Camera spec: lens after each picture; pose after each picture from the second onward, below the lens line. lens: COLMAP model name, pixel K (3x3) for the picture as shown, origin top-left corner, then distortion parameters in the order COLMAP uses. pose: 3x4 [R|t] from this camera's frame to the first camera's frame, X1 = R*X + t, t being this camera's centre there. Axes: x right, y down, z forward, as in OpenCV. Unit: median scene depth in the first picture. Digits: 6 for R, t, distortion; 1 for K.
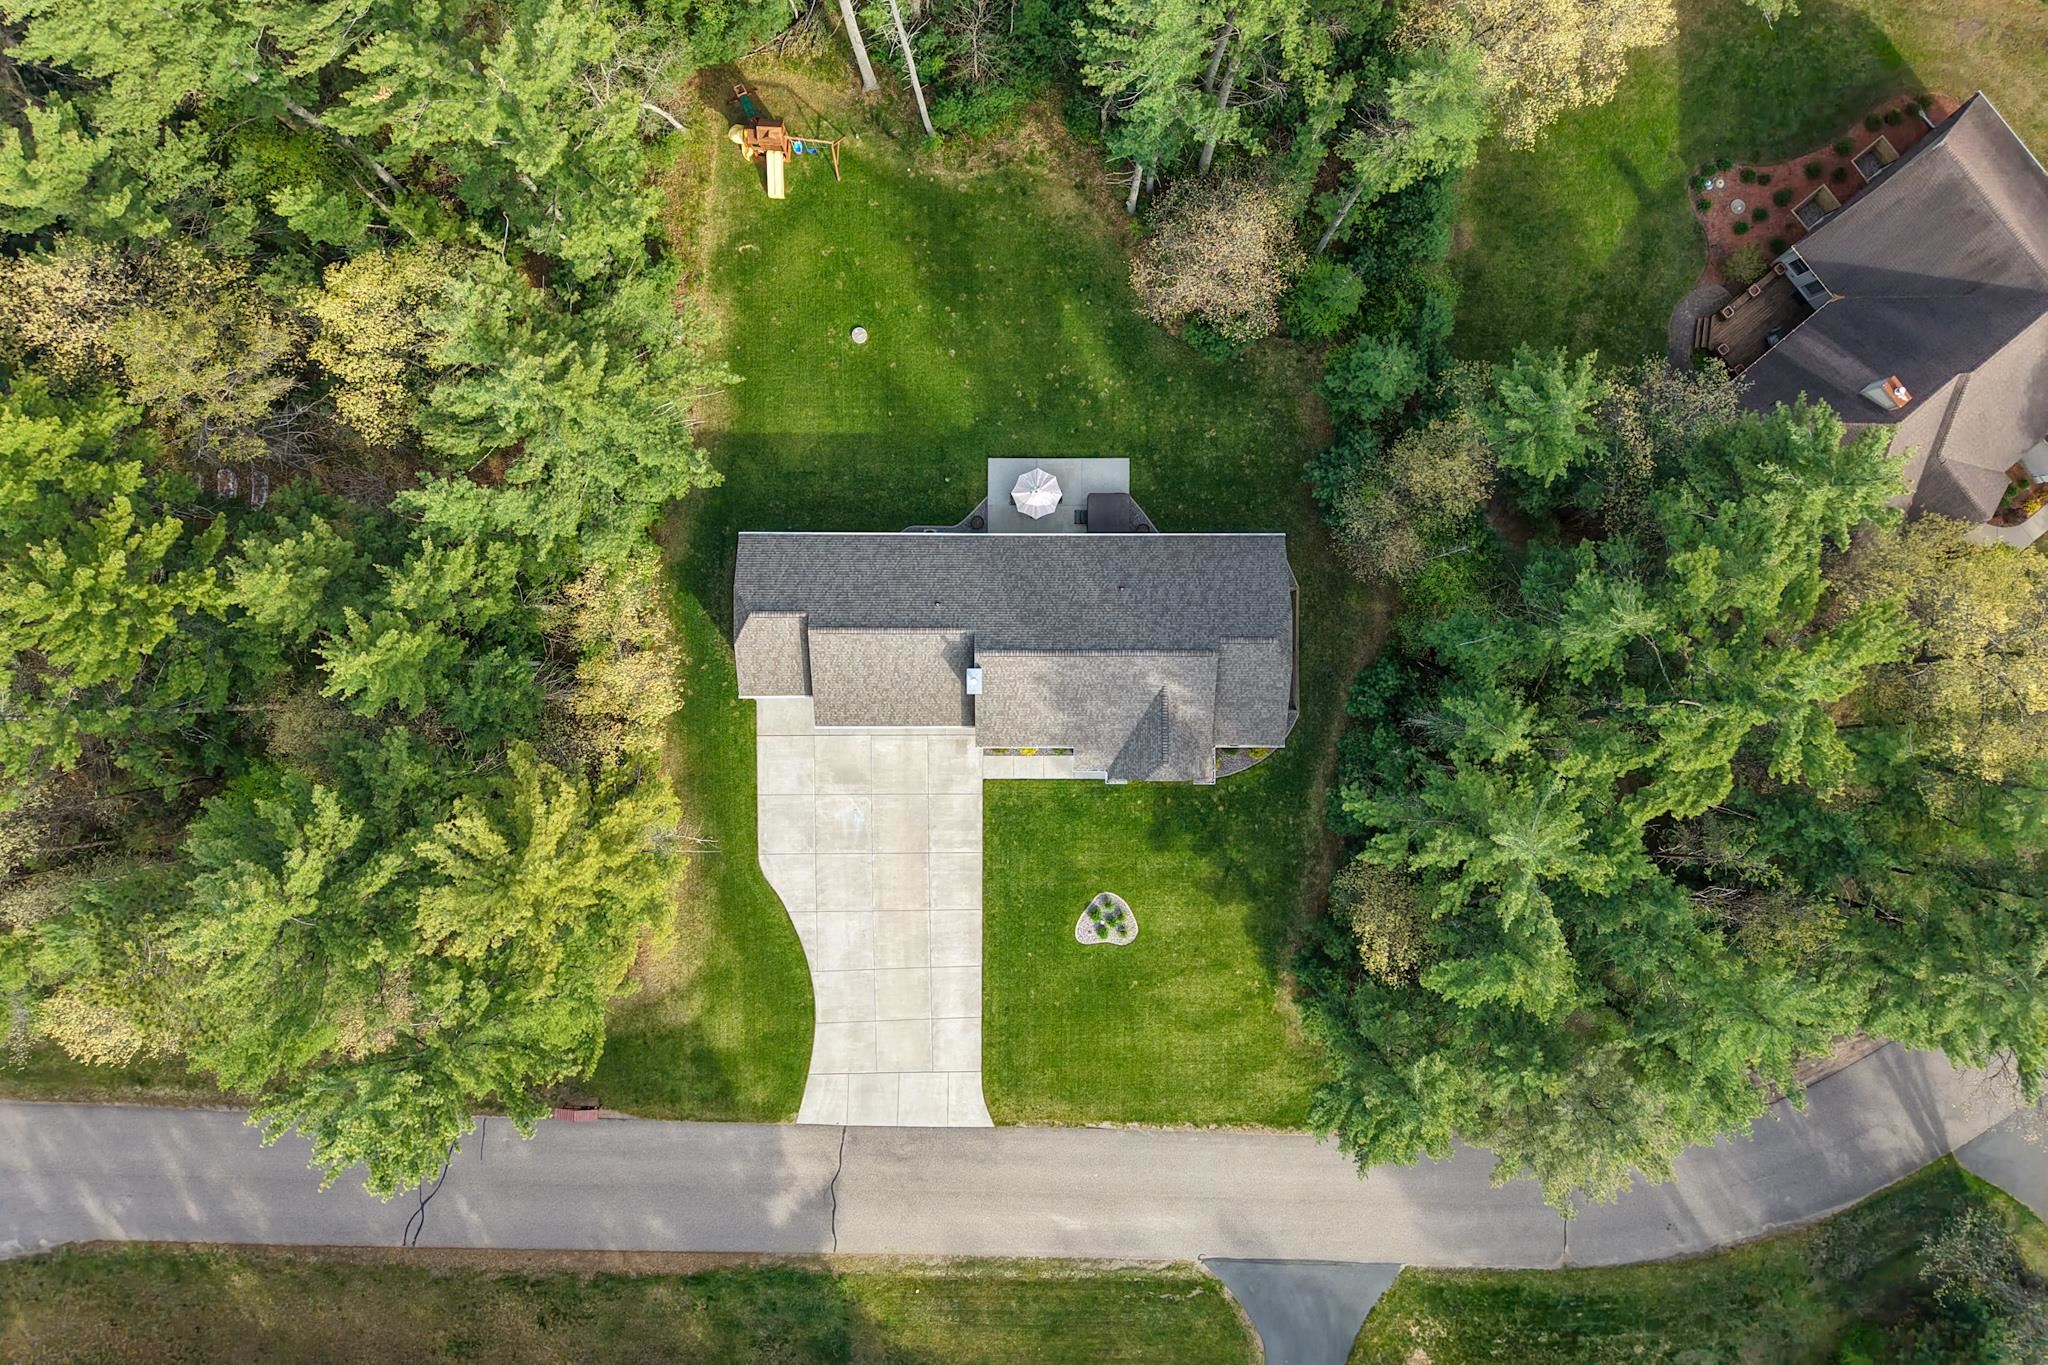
lens RADIAL K [[1367.4, 0, 1023.7], [0, 1367.4, 670.4], [0, 0, 1]] dist [0.033352, -0.038932]
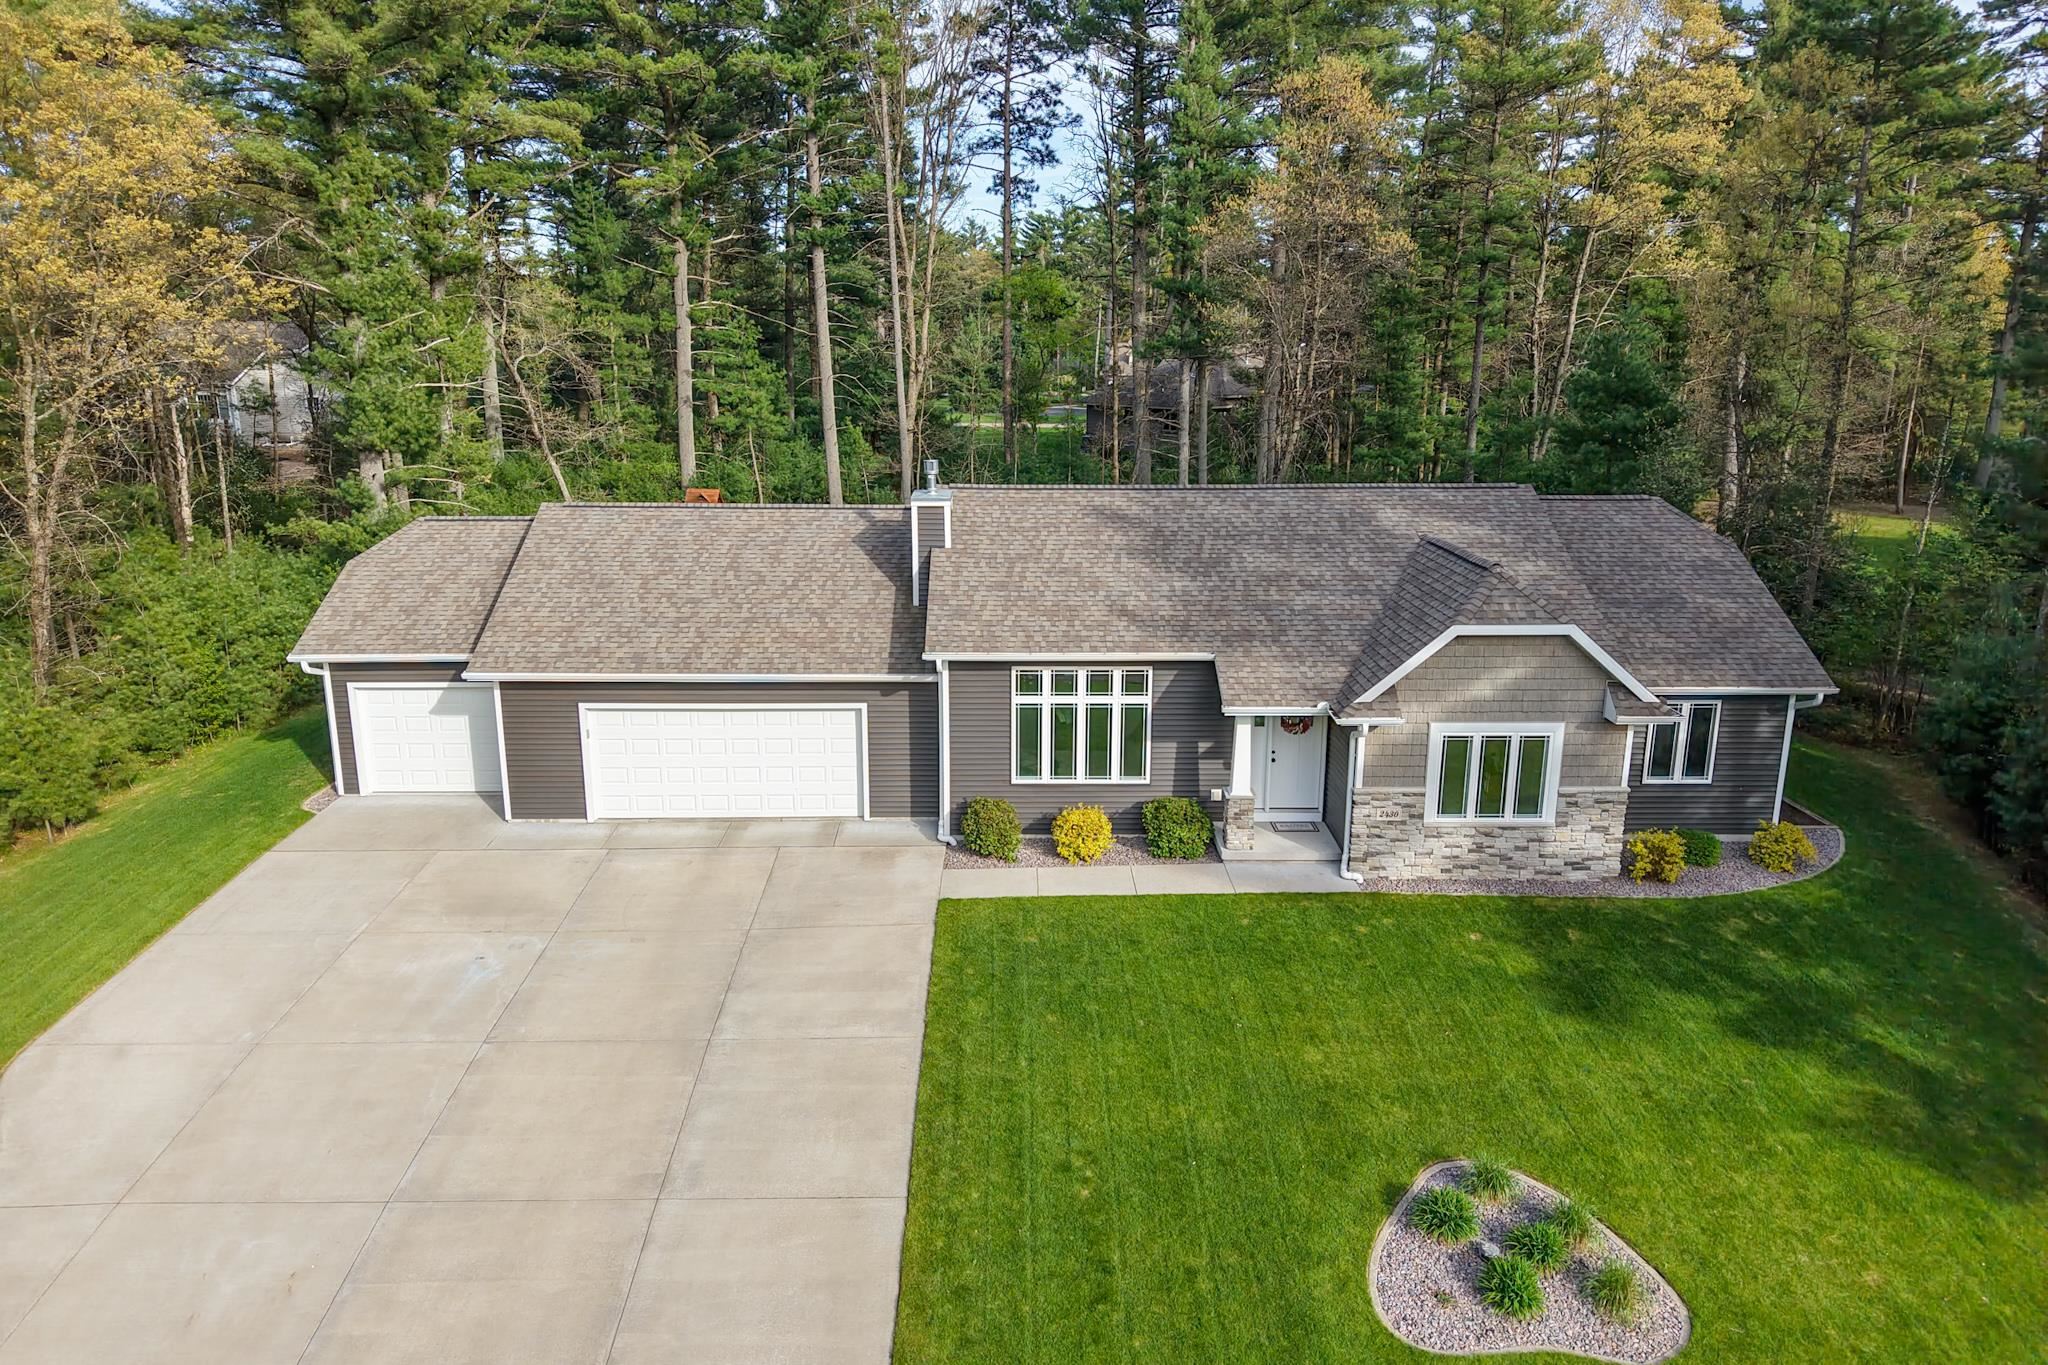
lens RADIAL K [[1367.4, 0, 1029.3], [0, 1367.4, 681.9], [0, 0, 1]] dist [0.033352, -0.038932]
pose [[0.999789, -0.017093, 0.011364, -0.012165], [0.015346, 0.254807, -0.966870, 0.362751], [0.013631, 0.966841, 0.255016, 0.870725]]
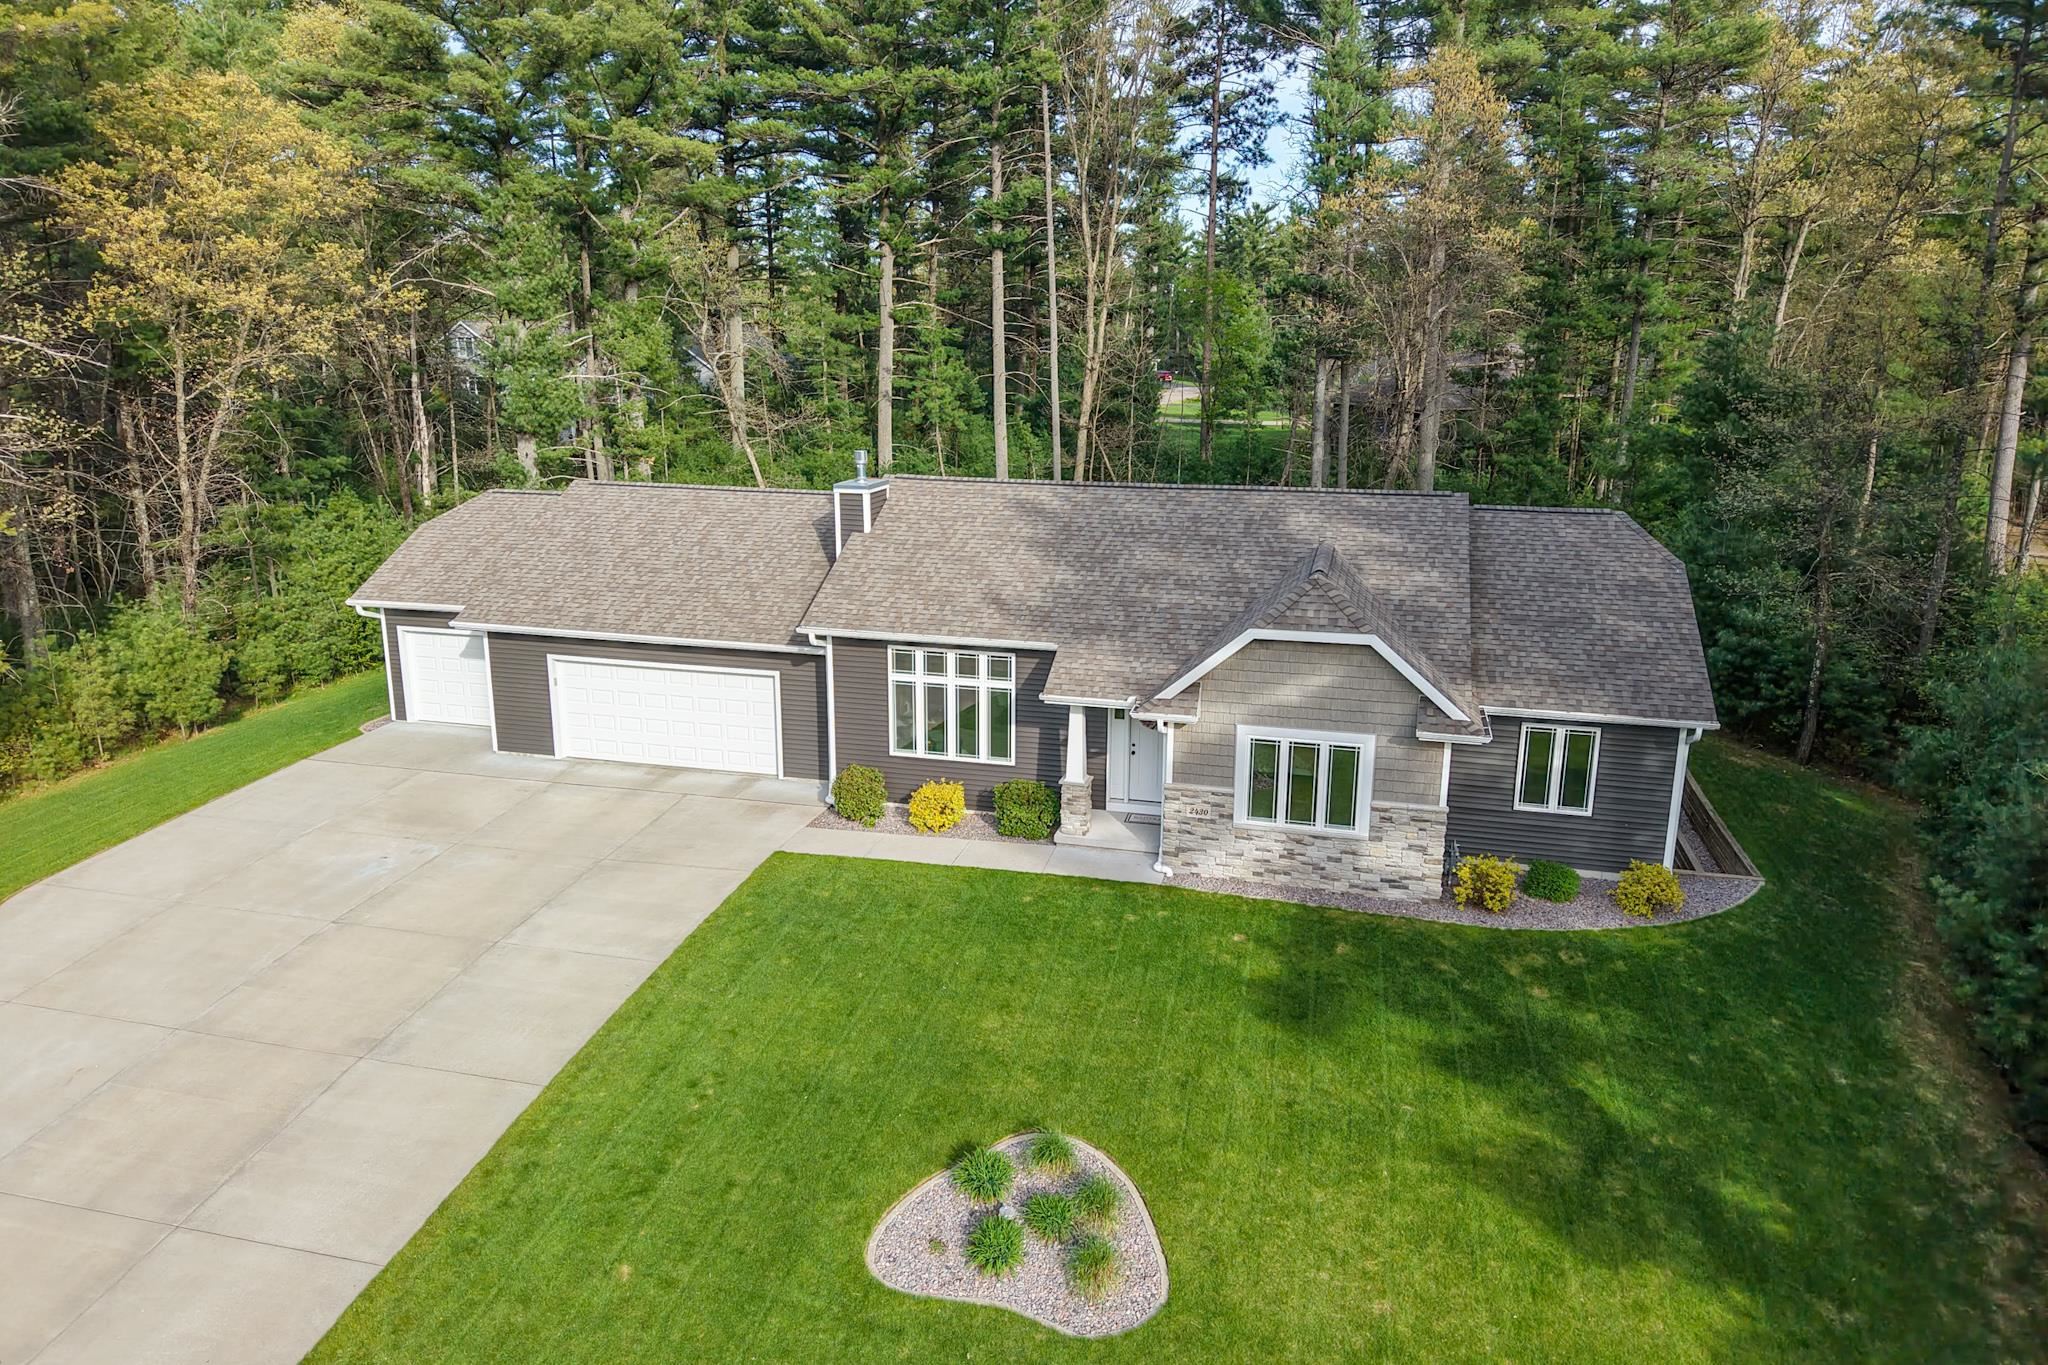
lens RADIAL K [[1367.4, 0, 1033.0], [0, 1367.4, 676.8], [0, 0, 1]] dist [0.033352, -0.038932]
pose [[0.968293, 0.051068, -0.244541, 0.110767], [-0.249525, 0.245053, -0.936849, 0.366811], [0.012082, 0.968164, 0.250026, 0.871203]]
